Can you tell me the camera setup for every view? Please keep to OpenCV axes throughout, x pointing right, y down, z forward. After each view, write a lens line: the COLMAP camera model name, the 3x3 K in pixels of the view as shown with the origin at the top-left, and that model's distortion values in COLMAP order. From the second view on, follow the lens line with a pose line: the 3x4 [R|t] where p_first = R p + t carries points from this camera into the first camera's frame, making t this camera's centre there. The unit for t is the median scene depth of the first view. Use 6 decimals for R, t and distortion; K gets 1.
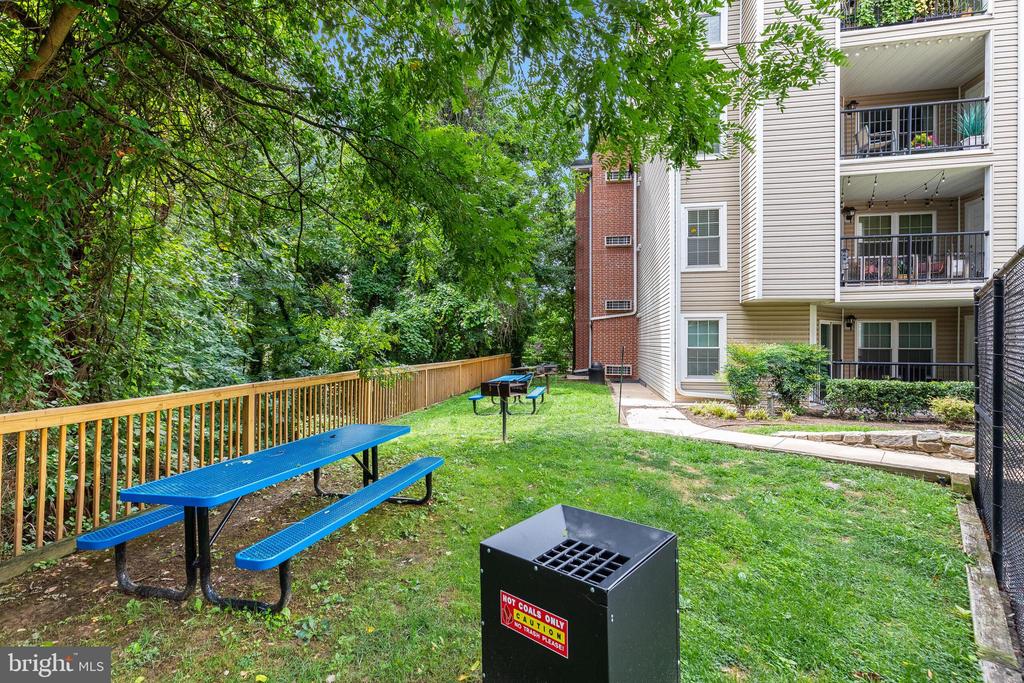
lens RADIAL K [[479.8, 0, 512.0], [0, 479.8, 341.5], [0, 0, 1]] dist [0.000898, 0.000166]
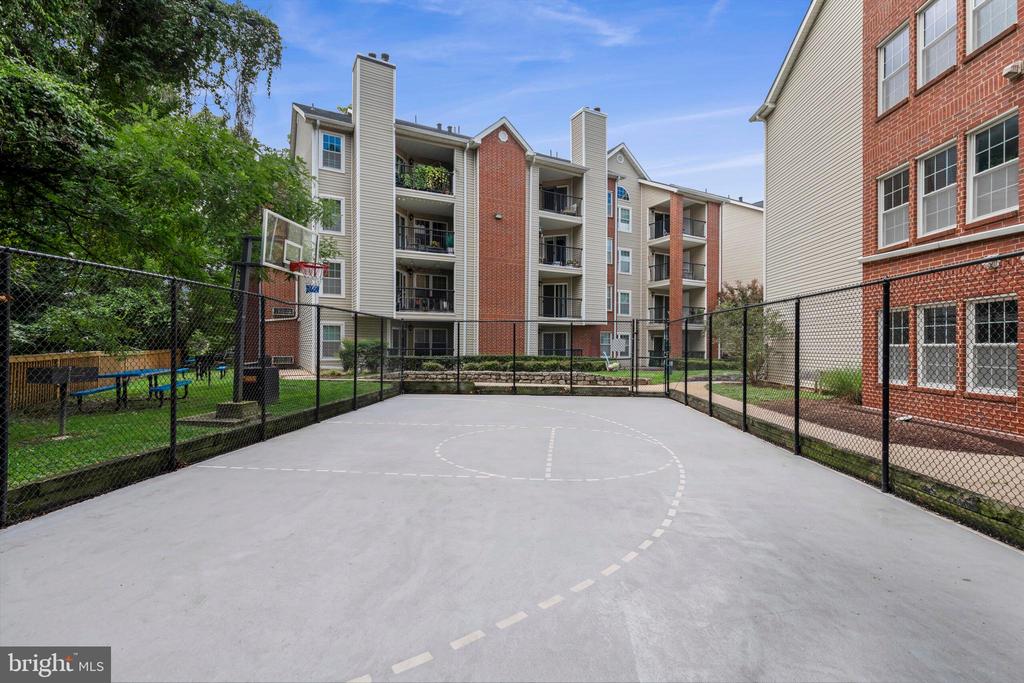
lens RADIAL K [[479.8, 0, 512.0], [0, 479.8, 341.5], [0, 0, 1]] dist [0.000898, 0.000166]
pose [[0.798672, 0.010310, 0.601678, -0.133849], [-0.006852, 0.999944, -0.008040, 0.025703], [-0.601727, 0.002299, 0.798698, -0.824802]]
